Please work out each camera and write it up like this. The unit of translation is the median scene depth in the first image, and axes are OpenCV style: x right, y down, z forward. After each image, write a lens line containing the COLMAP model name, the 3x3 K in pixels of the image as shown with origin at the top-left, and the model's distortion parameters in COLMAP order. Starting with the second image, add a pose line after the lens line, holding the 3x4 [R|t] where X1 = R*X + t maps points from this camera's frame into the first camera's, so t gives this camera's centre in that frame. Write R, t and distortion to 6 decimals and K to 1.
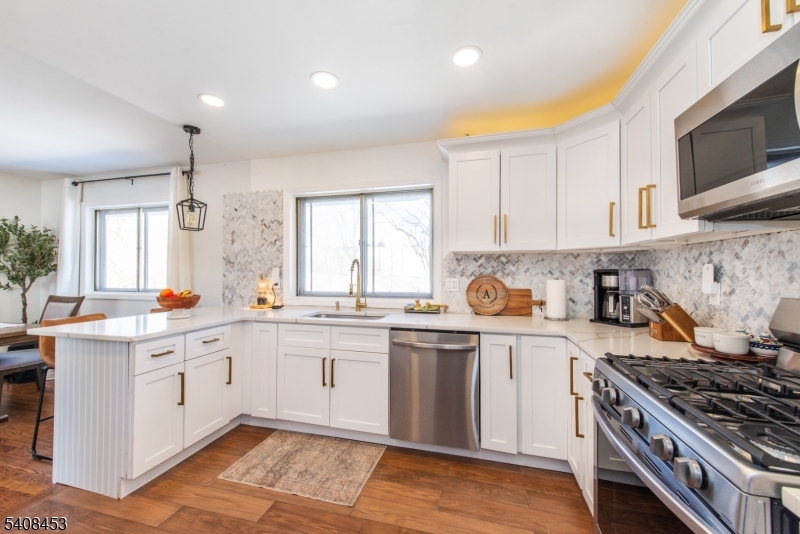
lens RADIAL K [[311.8, 0, 397.9], [0, 311.8, 268.8], [0, 0, 1]] dist [0.002907, -0.000739]
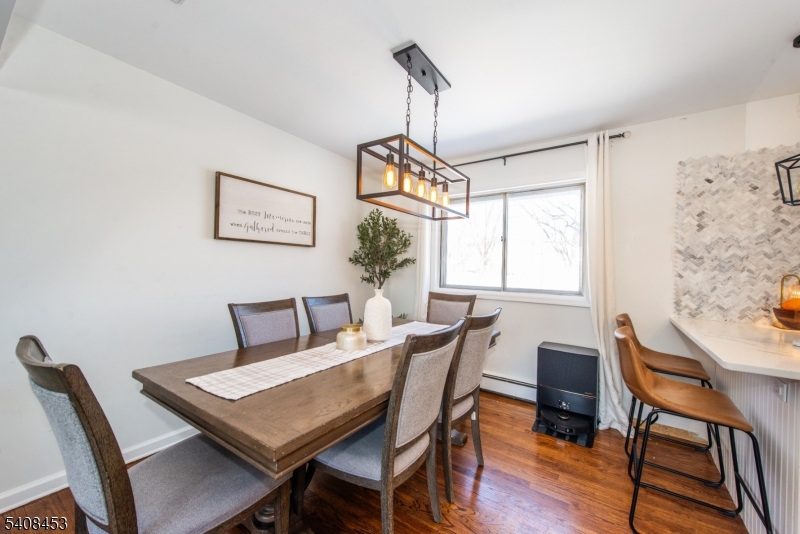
lens RADIAL K [[311.8, 0, 397.9], [0, 311.8, 268.8], [0, 0, 1]] dist [0.002907, -0.000739]
pose [[0.937054, 0.020205, -0.348599, -0.932682], [-0.017193, 0.999783, 0.011731, 0.008644], [0.348761, -0.004999, 0.937199, 0.116857]]
